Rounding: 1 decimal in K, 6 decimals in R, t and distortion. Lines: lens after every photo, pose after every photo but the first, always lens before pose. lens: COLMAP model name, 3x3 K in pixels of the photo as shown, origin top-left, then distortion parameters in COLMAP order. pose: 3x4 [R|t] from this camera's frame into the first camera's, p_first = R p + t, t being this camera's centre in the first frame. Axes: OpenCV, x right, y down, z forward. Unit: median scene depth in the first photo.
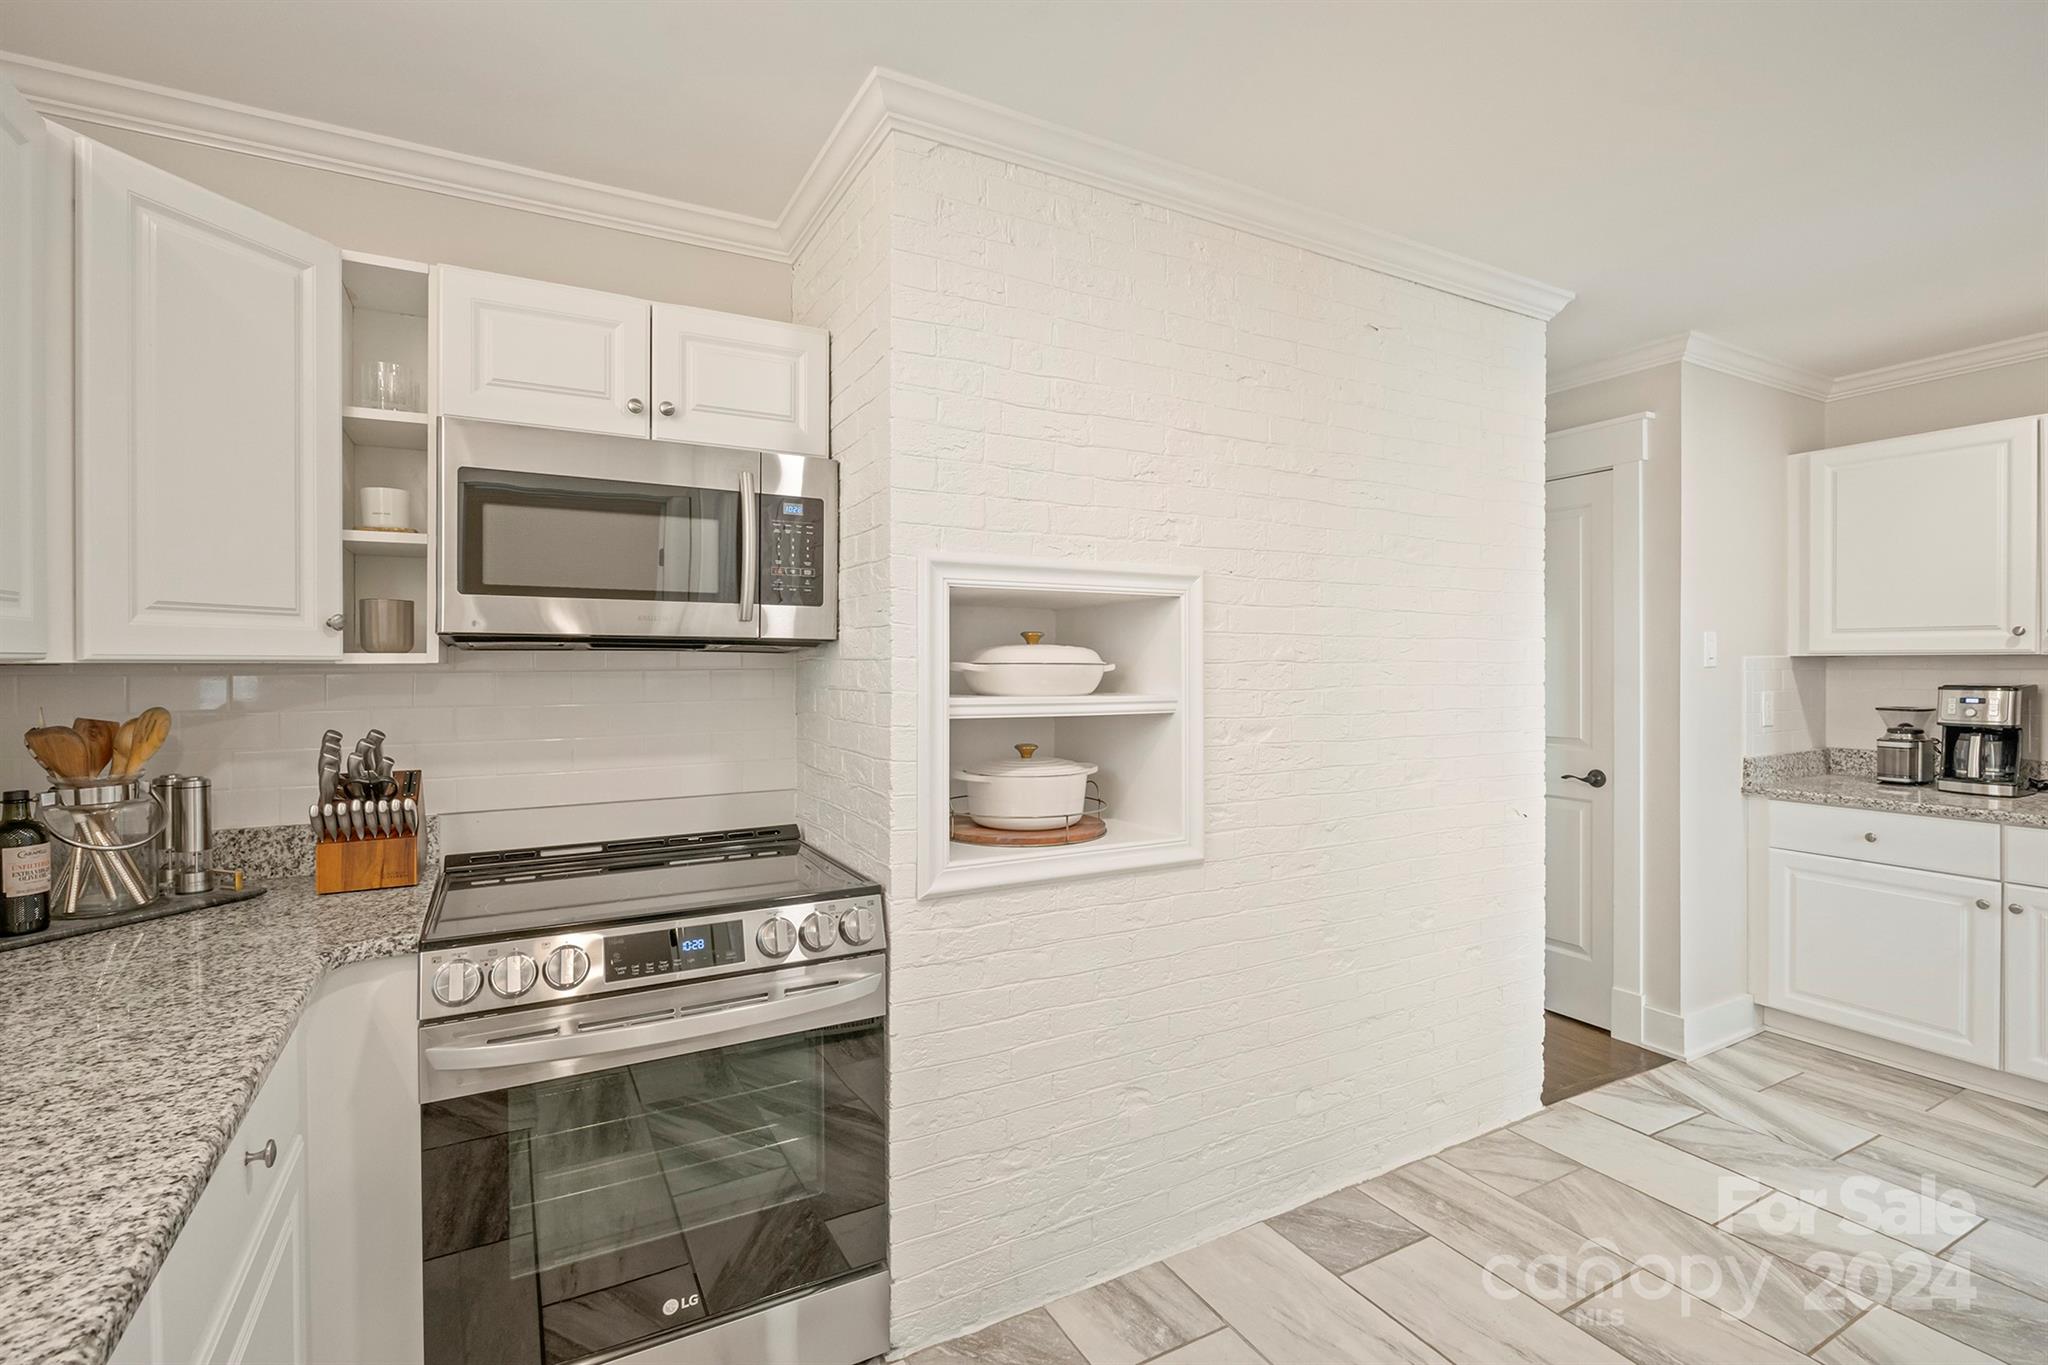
lens RADIAL K [[948.6, 0, 1024.2], [0, 948.6, 669.9], [0, 0, 1]] dist [-0.002675, 0.001820]
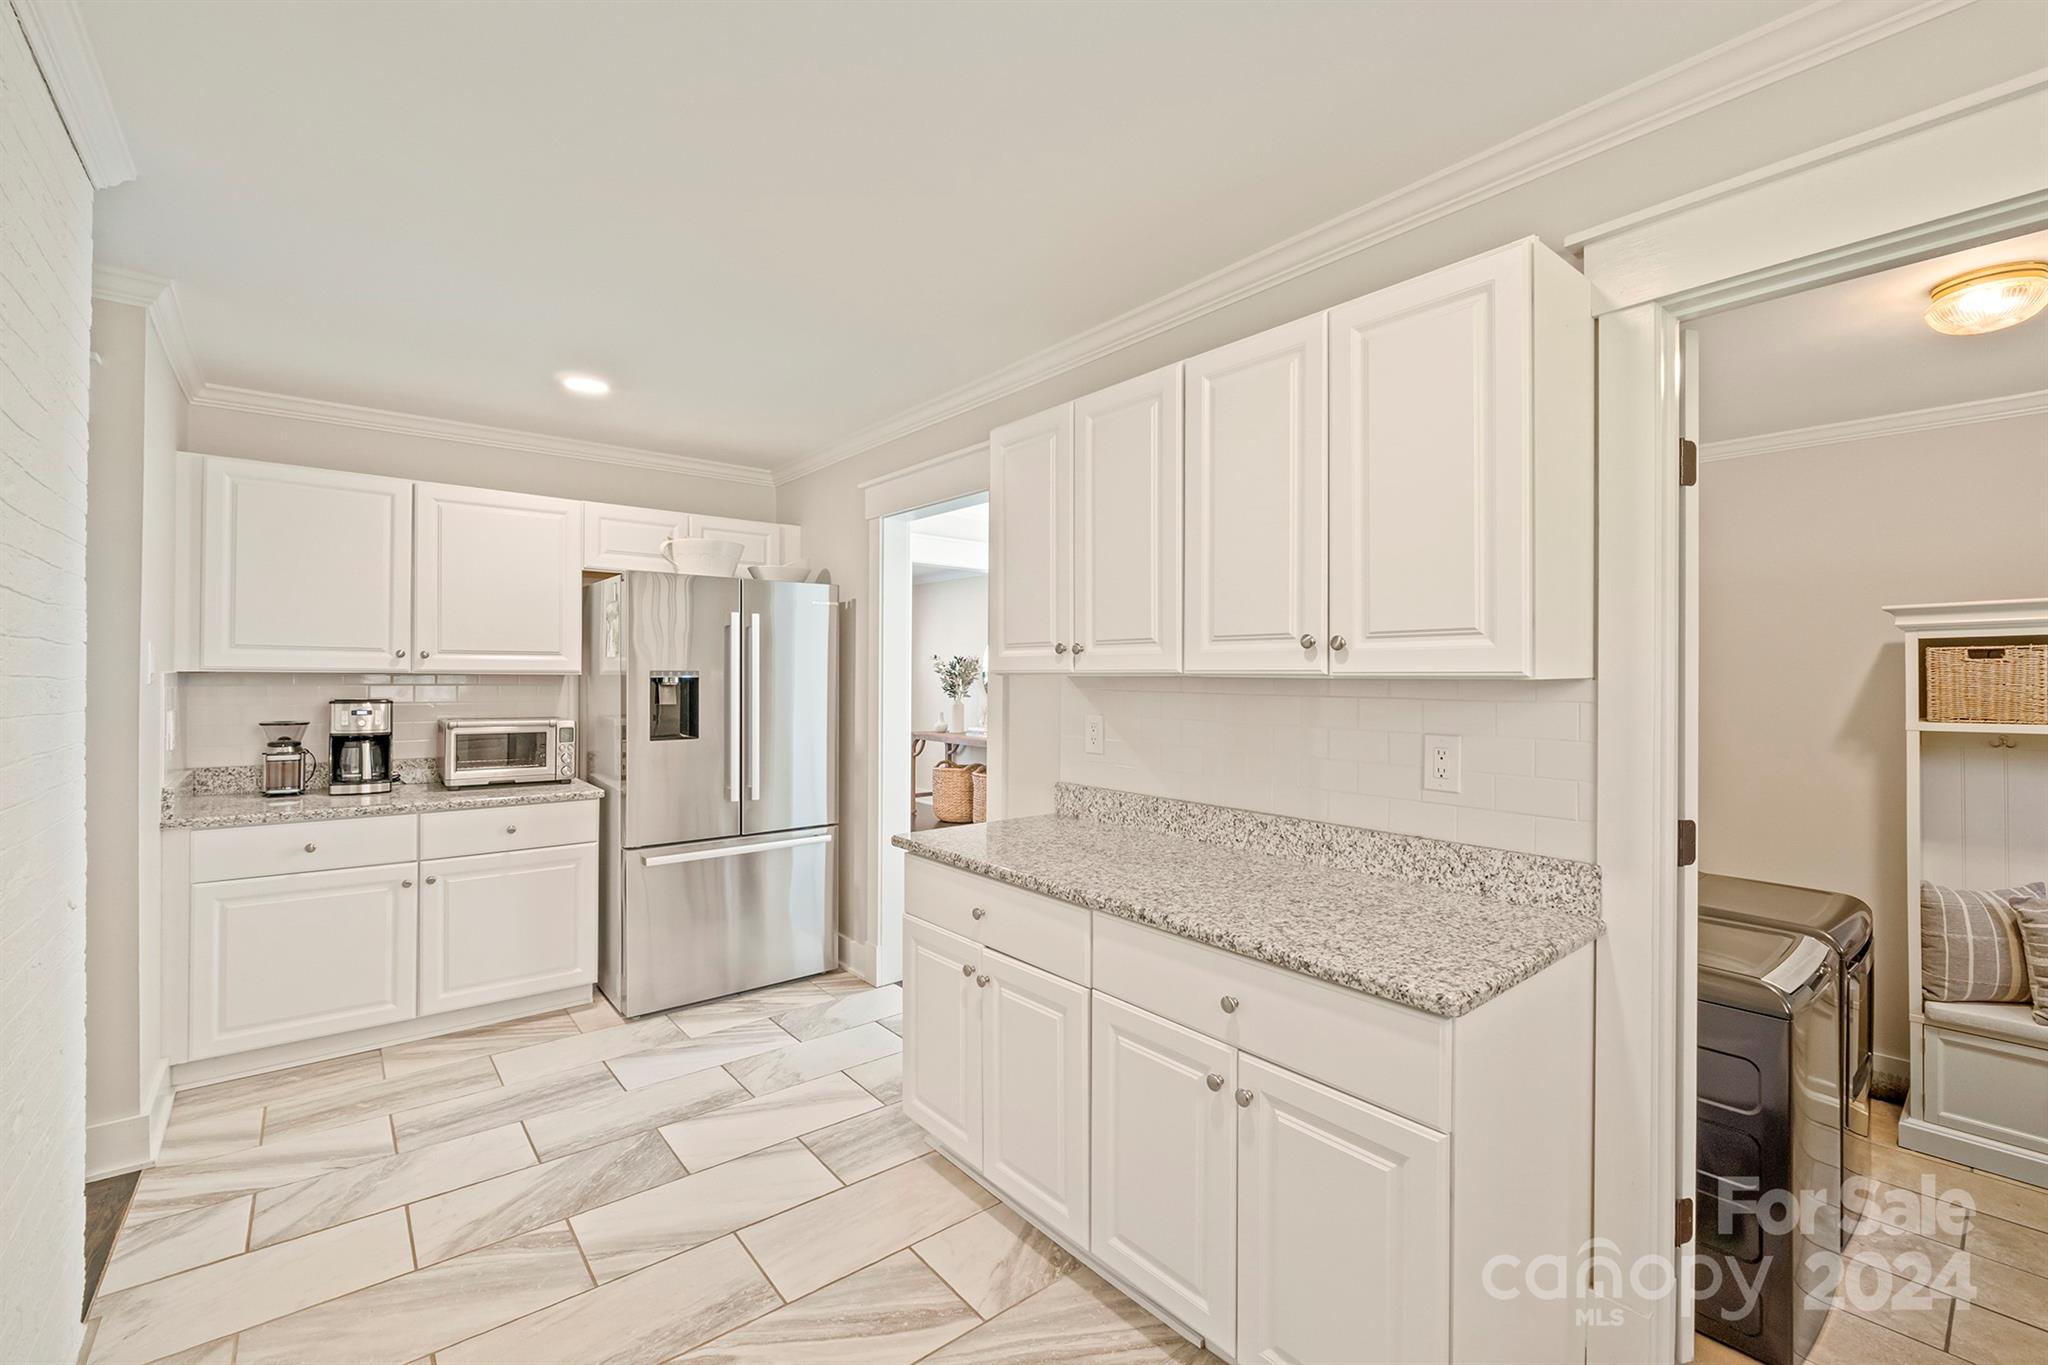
lens RADIAL K [[859.8, 0, 1021.8], [0, 859.8, 674.7], [0, 0, 1]] dist [-0.007098, -0.000110]
pose [[-0.189450, 0.009099, 0.981848, -0.168066], [0.001879, 0.999959, -0.008904, -0.002668], [-0.981889, 0.000158, -0.189459, 0.399047]]
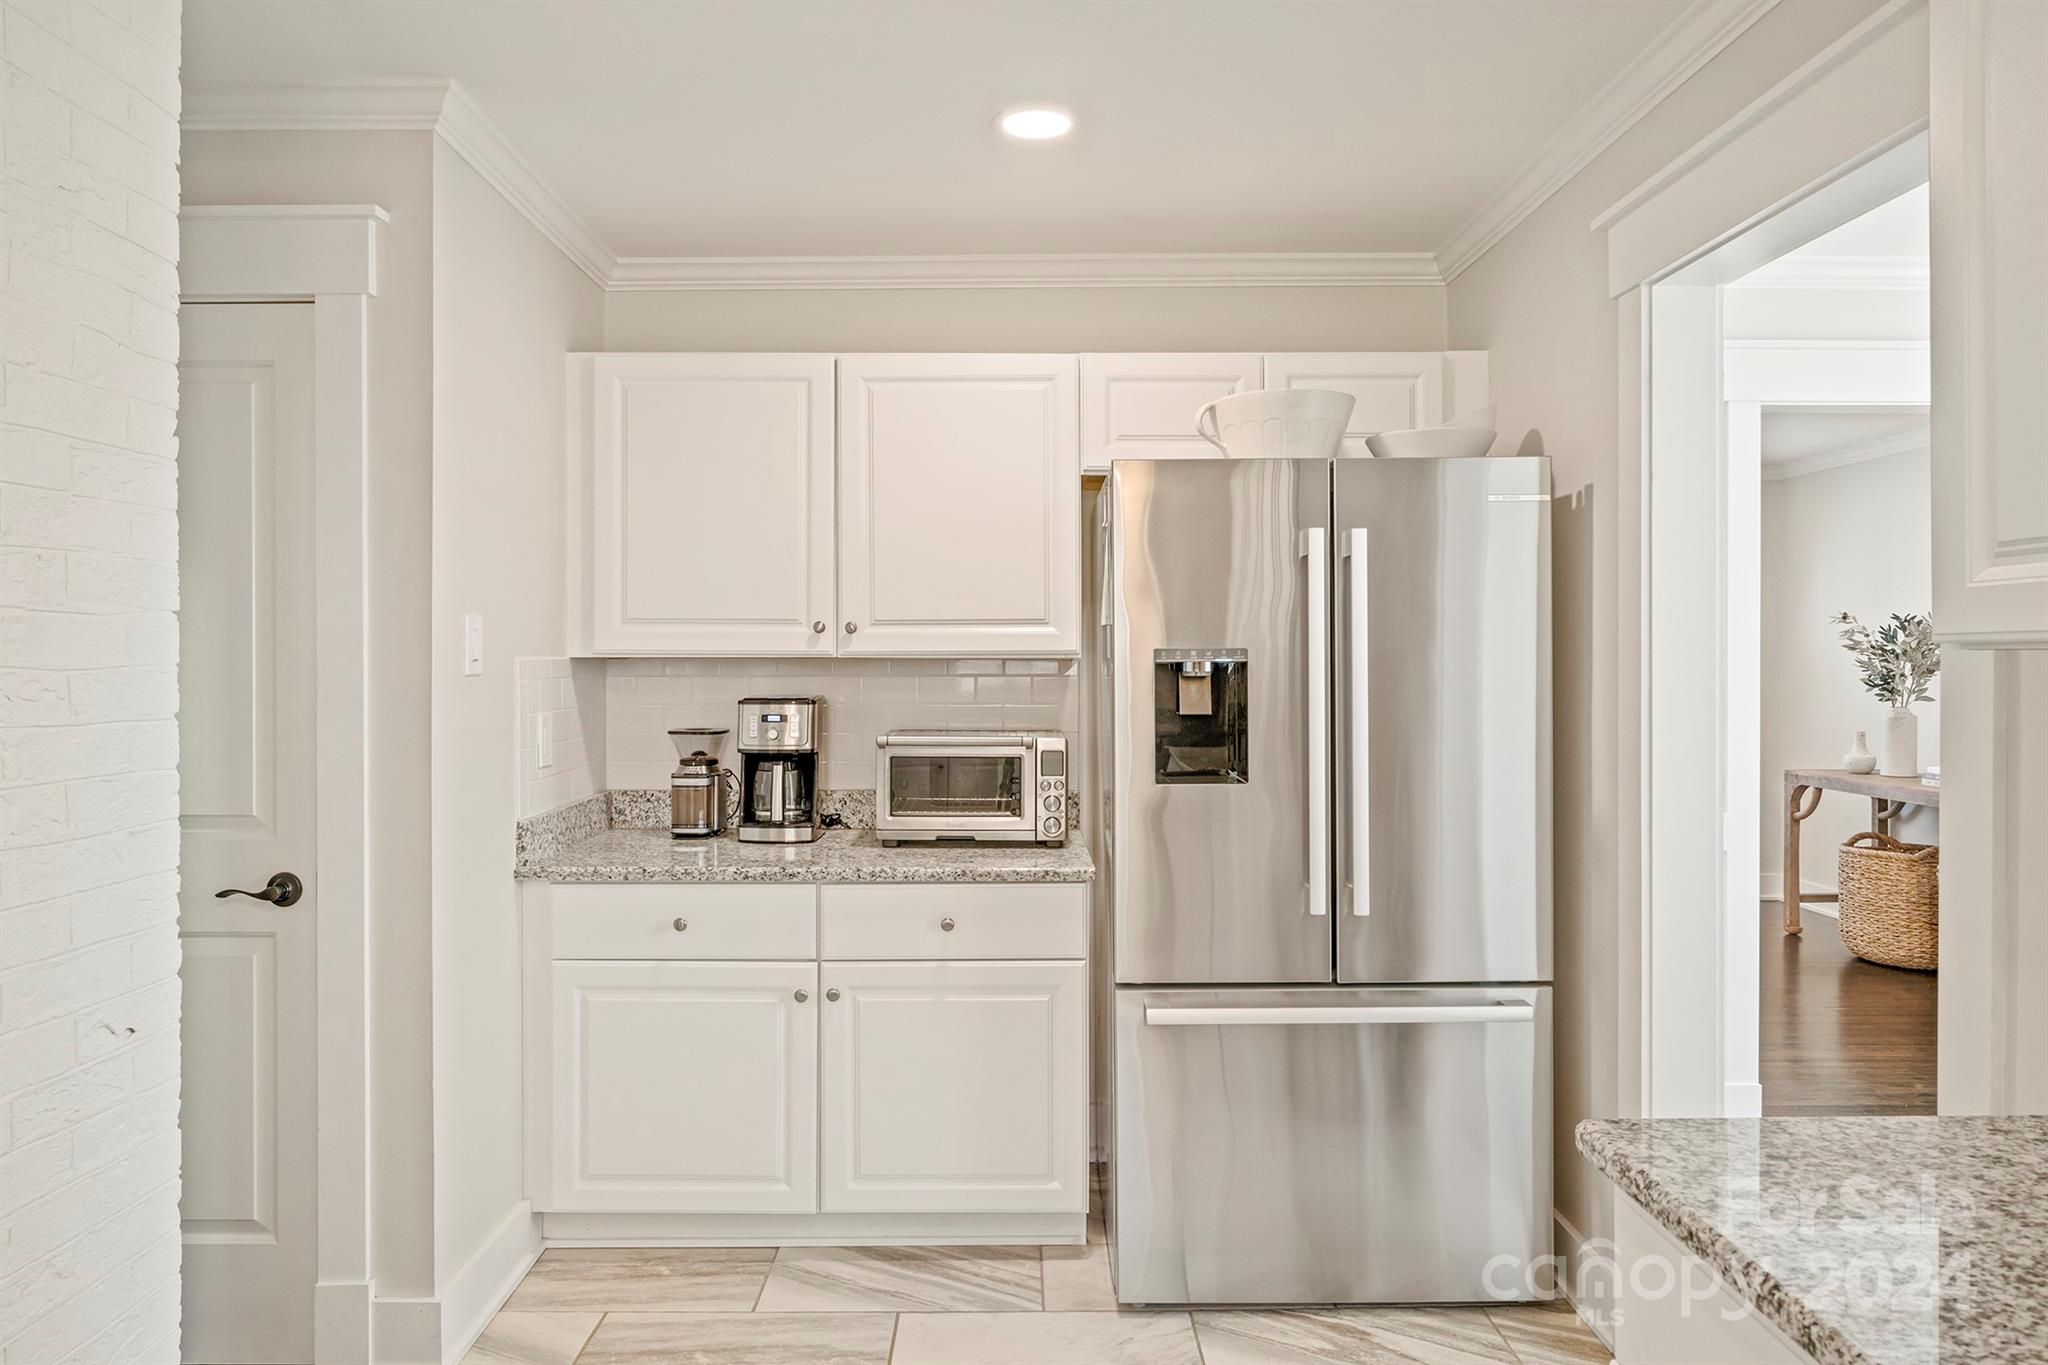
lens RADIAL K [[1299.1, 0, 1025.5], [0, 1299.1, 668.3], [0, 0, 1]] dist [-0.005999, 0.007449]
pose [[0.471729, 0.000980, 0.881743, 0.180920], [0.003379, 0.999990, -0.002919, -0.003509], [-0.881737, 0.004356, 0.471721, 0.328842]]
